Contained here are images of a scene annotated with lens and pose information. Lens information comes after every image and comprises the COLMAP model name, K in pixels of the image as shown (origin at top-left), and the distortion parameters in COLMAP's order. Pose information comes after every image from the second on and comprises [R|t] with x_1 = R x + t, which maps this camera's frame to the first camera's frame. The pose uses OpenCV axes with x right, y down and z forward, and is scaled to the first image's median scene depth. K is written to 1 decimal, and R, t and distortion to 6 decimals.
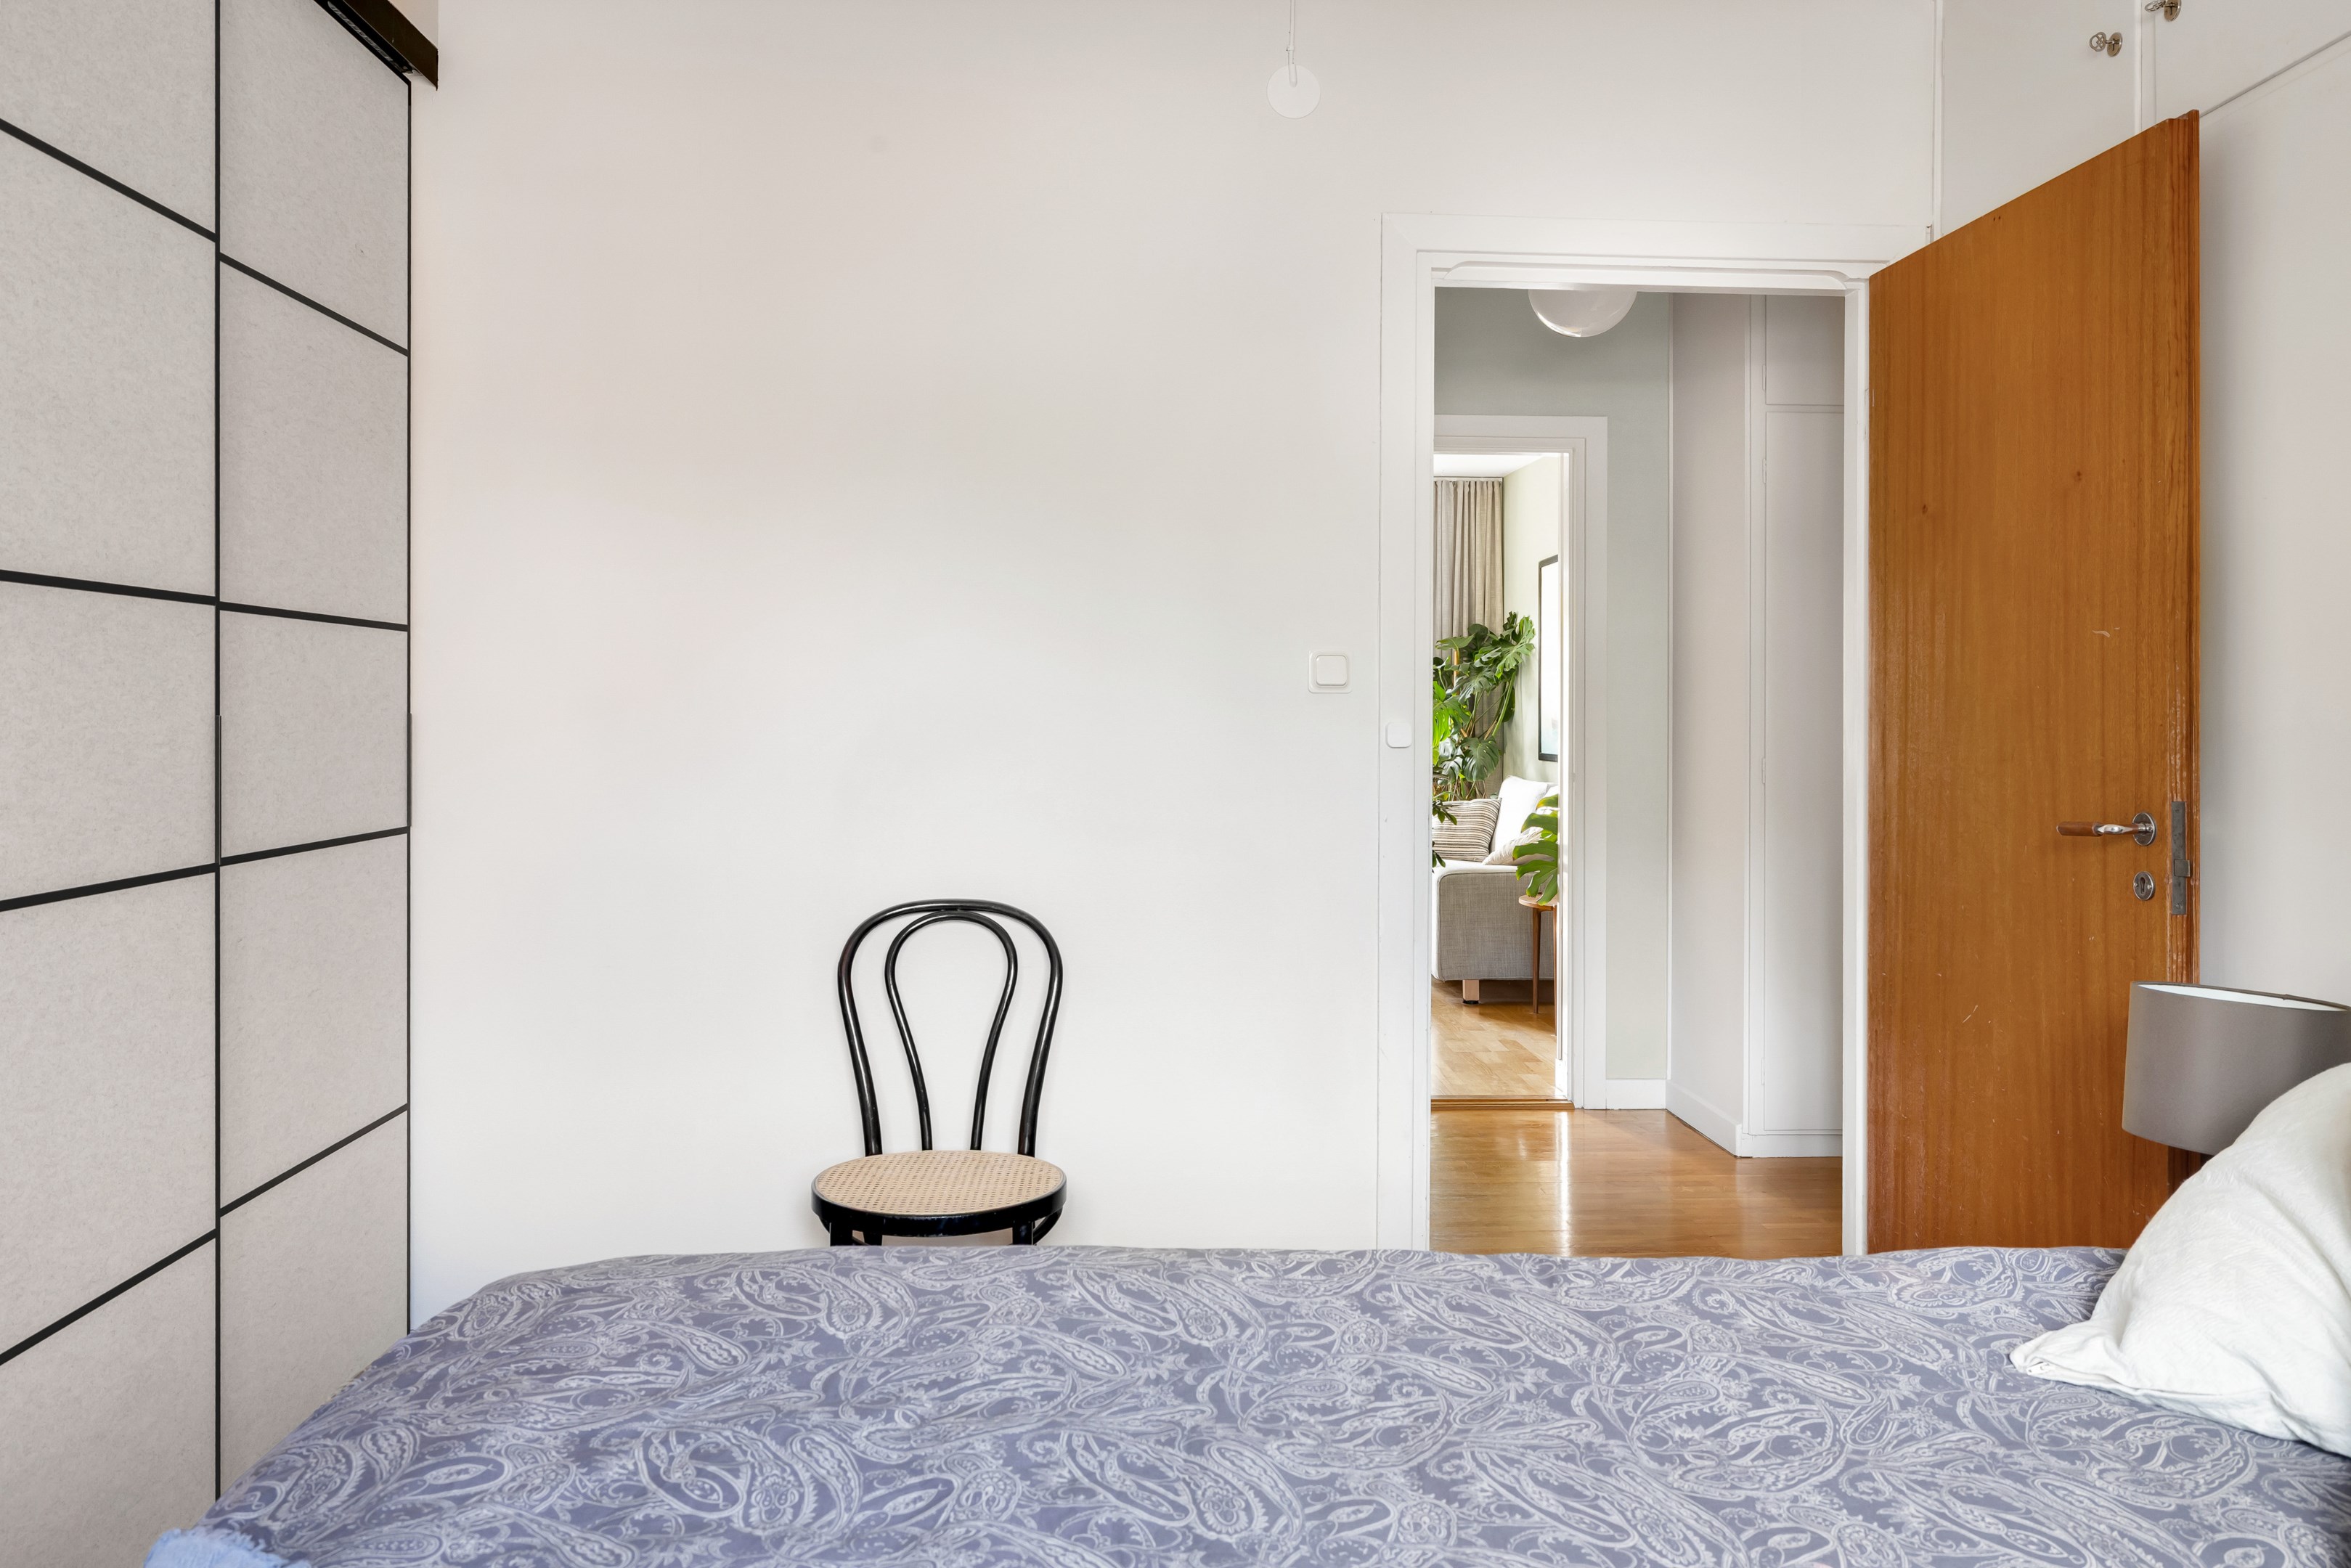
lens RADIAL K [[1629.4, 0, 1178.6], [0, 1629.4, 742.9], [0, 0, 1]] dist [-0.000973, 0.006132]
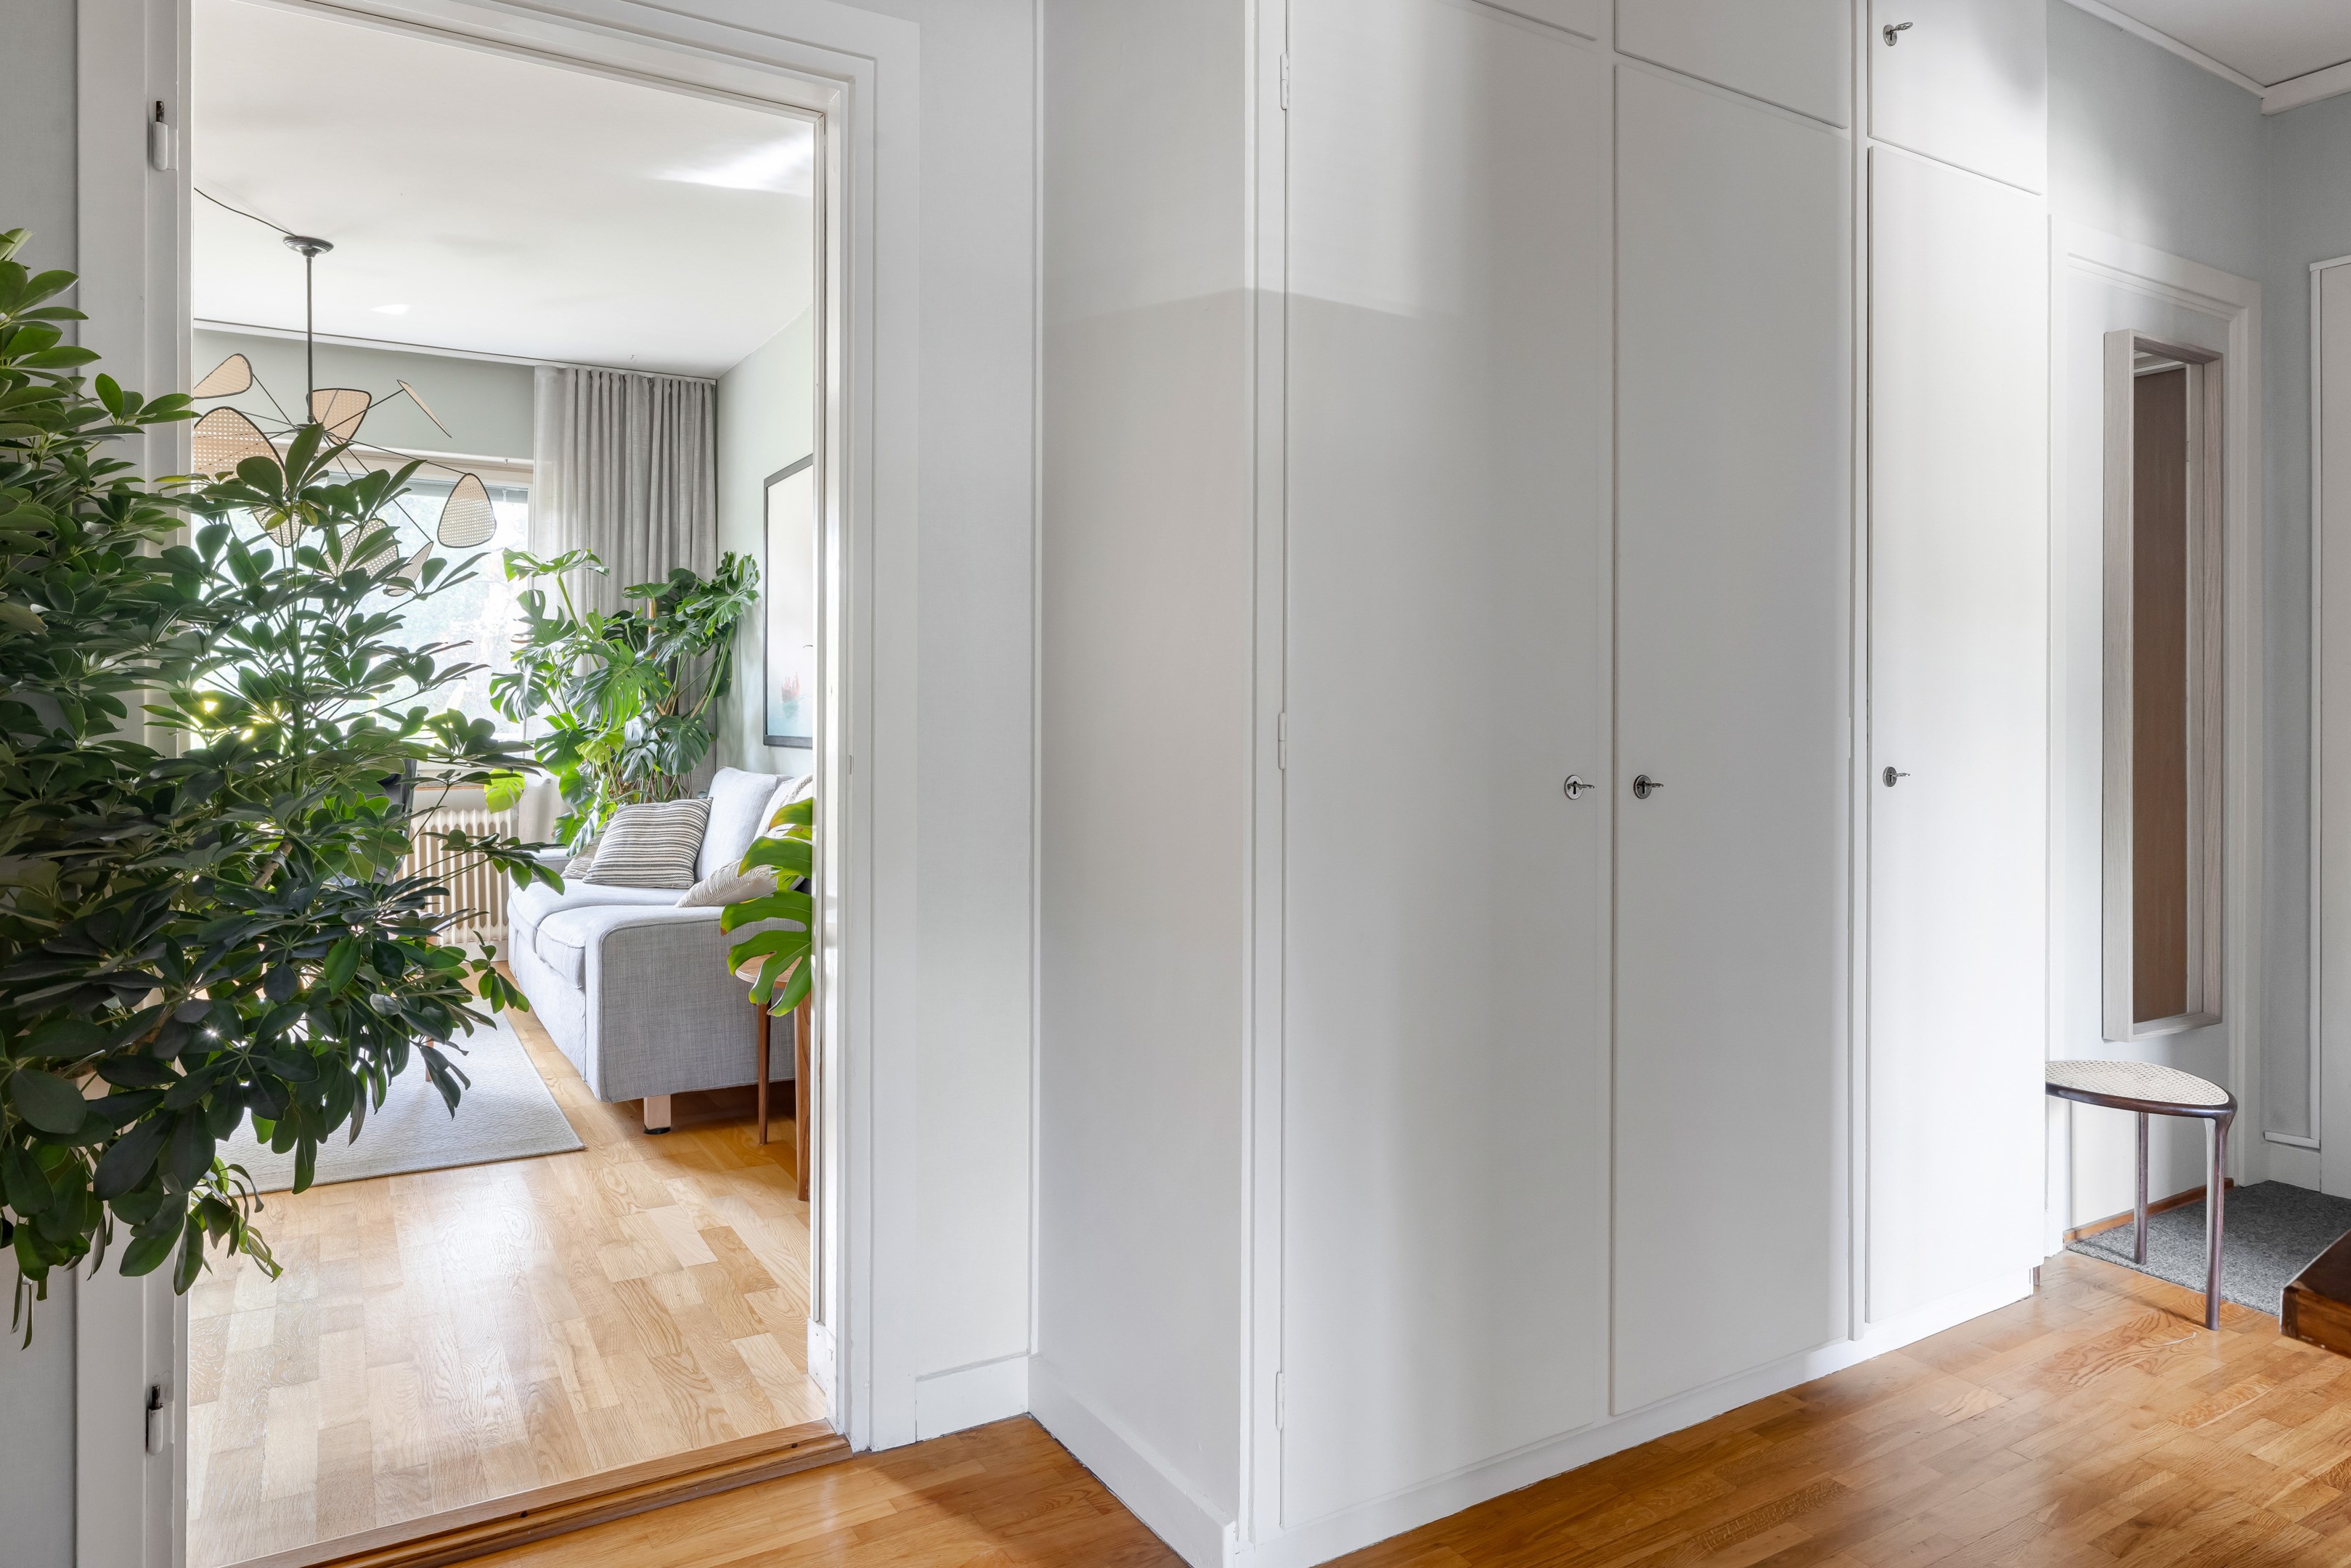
lens RADIAL K [[1457.2, 0, 1170.2], [0, 1457.2, 715.3], [0, 0, 1]] dist [-0.006525, -0.000269]
pose [[0.880517, 0.003319, 0.474003, 0.066694], [0.004326, 0.999878, -0.015037, 0.007330], [-0.473995, 0.015291, 0.880395, 0.315540]]
